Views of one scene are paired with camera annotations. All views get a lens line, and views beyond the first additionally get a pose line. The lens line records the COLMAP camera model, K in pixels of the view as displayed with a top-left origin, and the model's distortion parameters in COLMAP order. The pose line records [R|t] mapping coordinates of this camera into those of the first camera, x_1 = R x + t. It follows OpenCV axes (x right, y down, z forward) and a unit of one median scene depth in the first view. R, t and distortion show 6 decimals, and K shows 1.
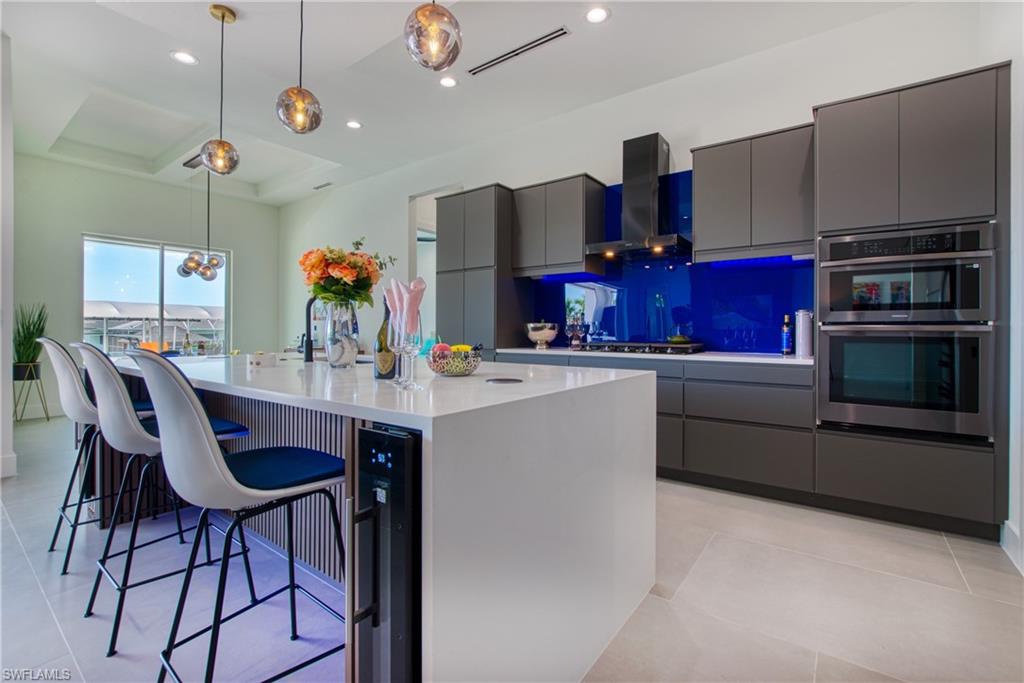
lens RADIAL K [[441.8, 0, 525.9], [0, 441.8, 321.7], [0, 0, 1]] dist [-0.001807, -0.000044]
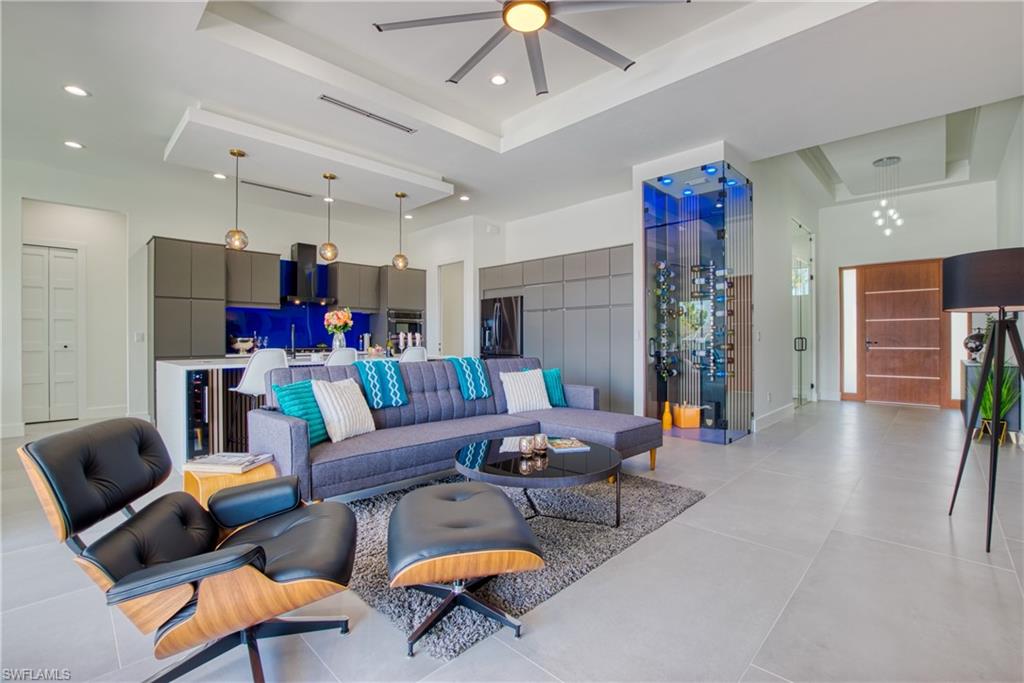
lens RADIAL K [[441.8, 0, 512.2], [0, 441.8, 341.1], [0, 0, 1]] dist [-0.001807, -0.000044]
pose [[0.197304, -0.002901, 0.980338, -1.359145], [-0.009162, 0.999946, 0.004803, -0.001044], [-0.980300, -0.009929, 0.197267, -0.263963]]
